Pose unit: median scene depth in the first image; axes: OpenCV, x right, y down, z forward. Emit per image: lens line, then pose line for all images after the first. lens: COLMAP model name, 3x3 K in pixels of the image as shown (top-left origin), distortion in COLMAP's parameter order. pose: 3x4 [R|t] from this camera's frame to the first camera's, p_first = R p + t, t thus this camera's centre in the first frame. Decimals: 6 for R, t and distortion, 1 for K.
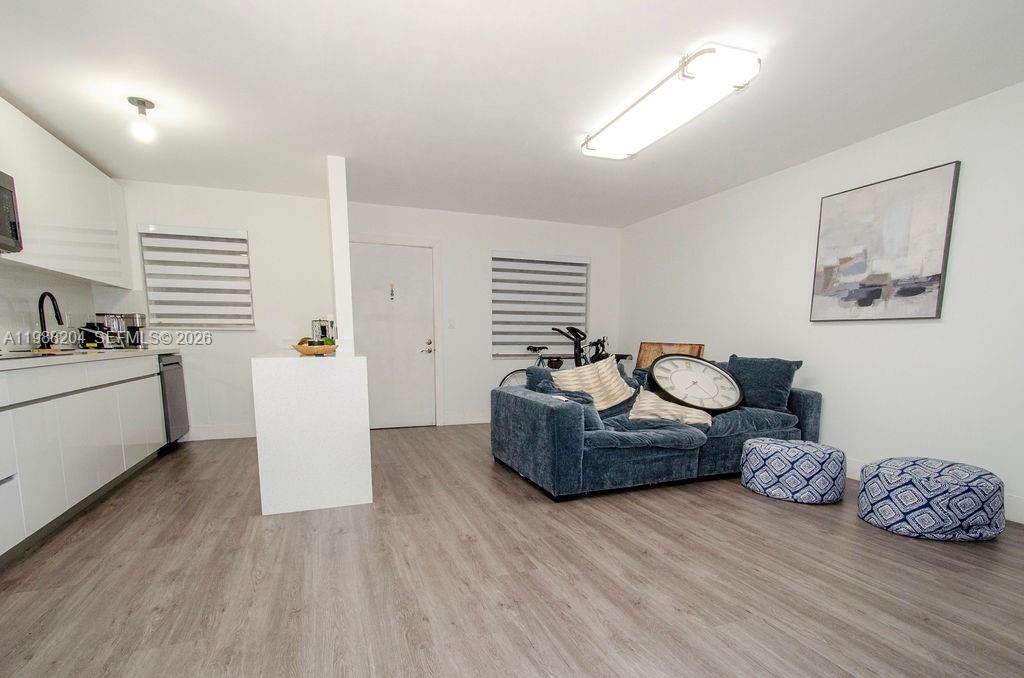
lens RADIAL K [[466.9, 0, 495.9], [0, 466.9, 402.9], [0, 0, 1]] dist [0.003564, -0.000211]
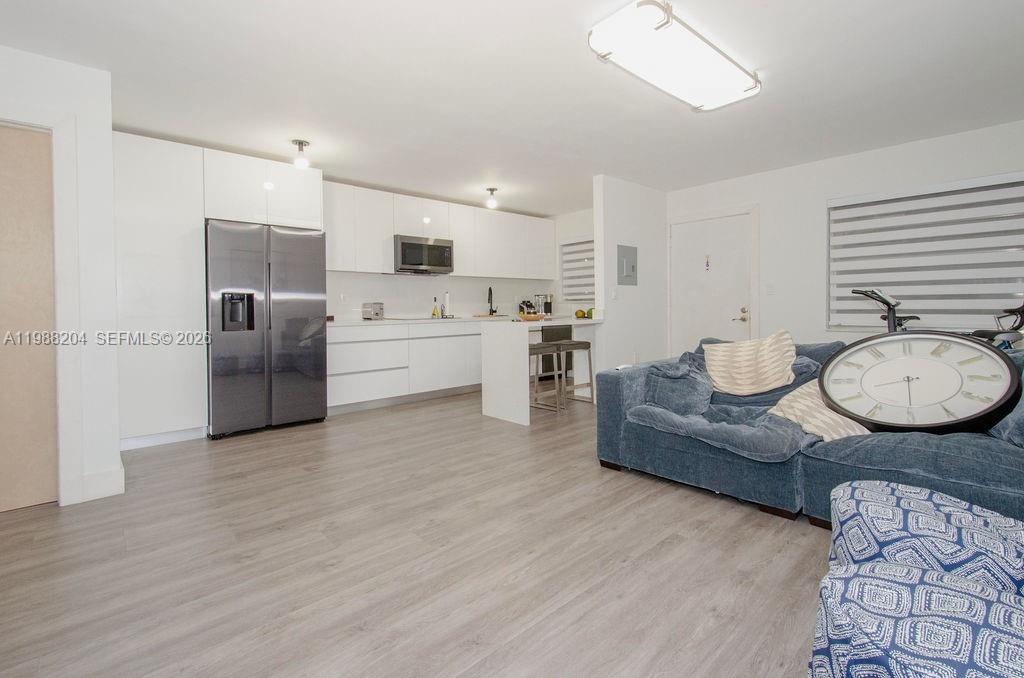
lens RADIAL K [[466.1, 0, 525.7], [0, 466.1, 312.9], [0, 0, 1]] dist [0.001586, -0.000022]
pose [[0.398419, 0.003320, -0.917198, 0.866564], [-0.112470, 0.992624, -0.045262, -0.050146], [0.910282, 0.121190, 0.395853, 0.341053]]
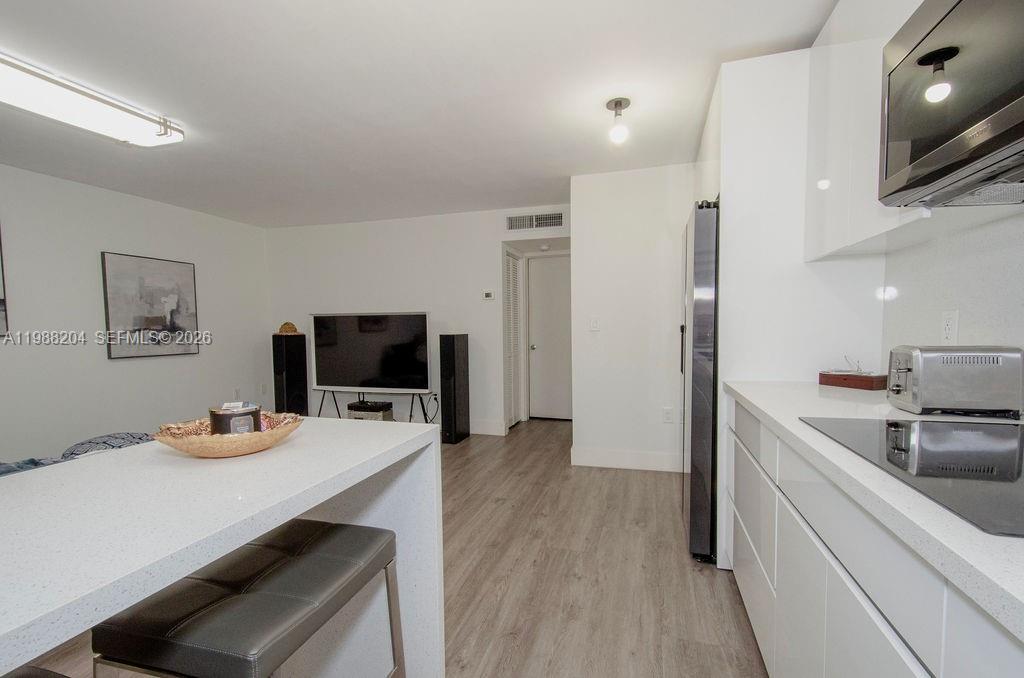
lens RADIAL K [[471.9, 0, 506.5], [0, 471.9, 359.9], [0, 0, 1]] dist [0.000887, 0.000211]
pose [[-0.797307, -0.032009, 0.602725, -0.678505], [0.096269, 0.979065, 0.179344, -0.185394], [-0.595848, 0.201016, -0.777533, 1.027952]]
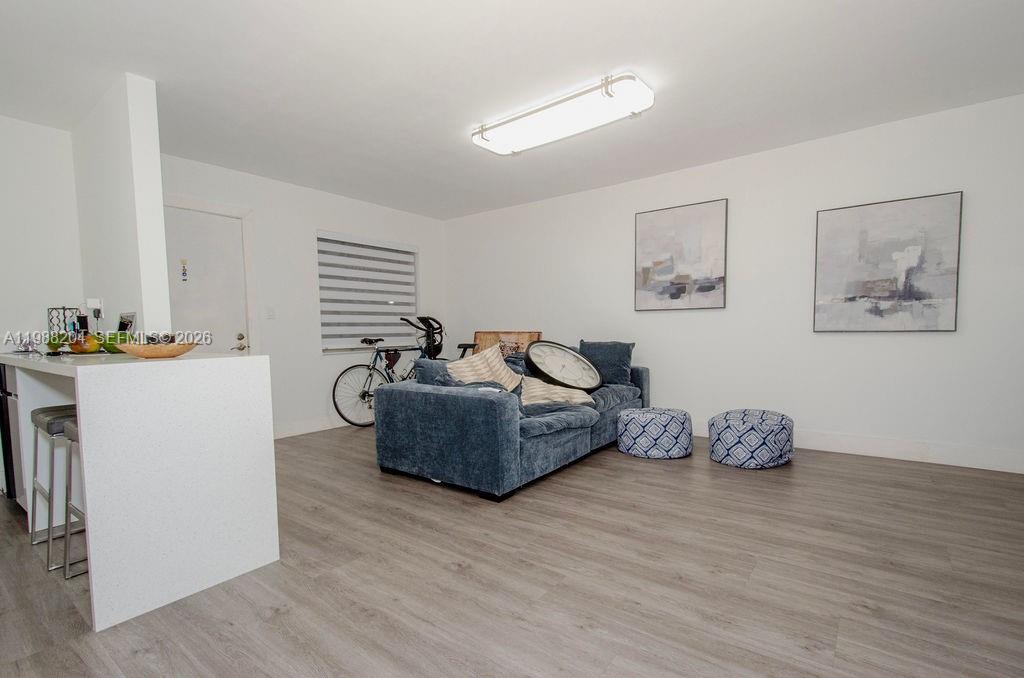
lens RADIAL K [[469.4, 0, 521.3], [0, 469.4, 359.1], [0, 0, 1]] dist [0.012219, -0.006917]
pose [[0.839078, -0.053407, 0.541383, -0.280186], [0.094233, 0.994395, -0.047953, -0.017967], [-0.535787, 0.091253, 0.839408, 0.145078]]
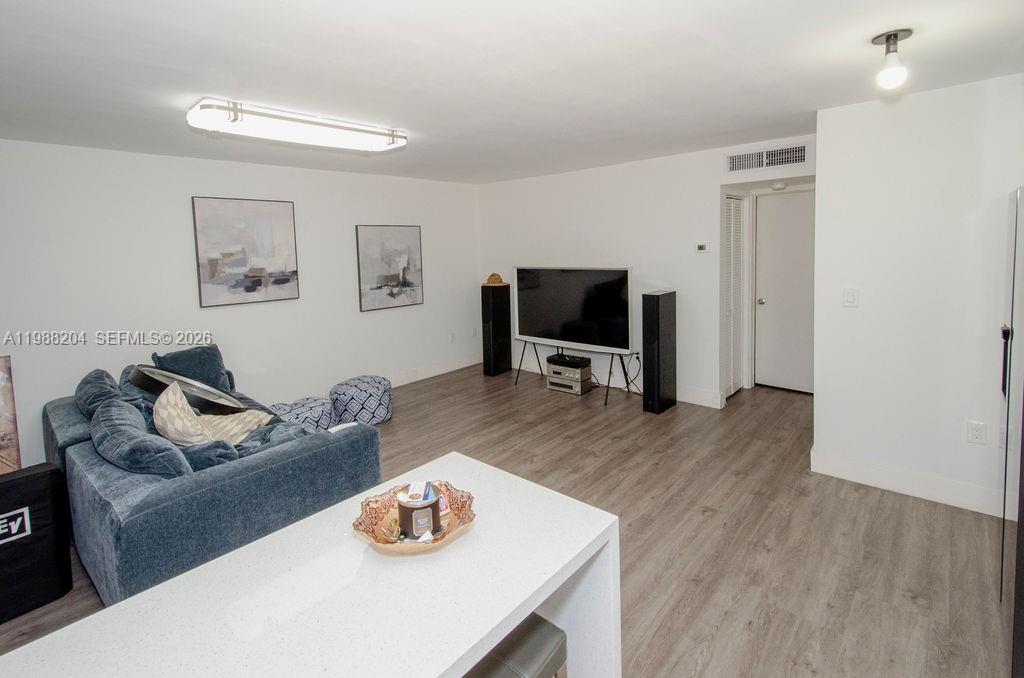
lens RADIAL K [[485.9, 0, 489.3], [0, 485.9, 281.6], [0, 0, 1]] dist [0.028213, -0.009950]
pose [[-0.445702, -0.053774, 0.893565, -0.672714], [0.156992, 0.978029, 0.137163, -0.308363], [-0.881307, 0.201416, -0.427468, 0.969362]]
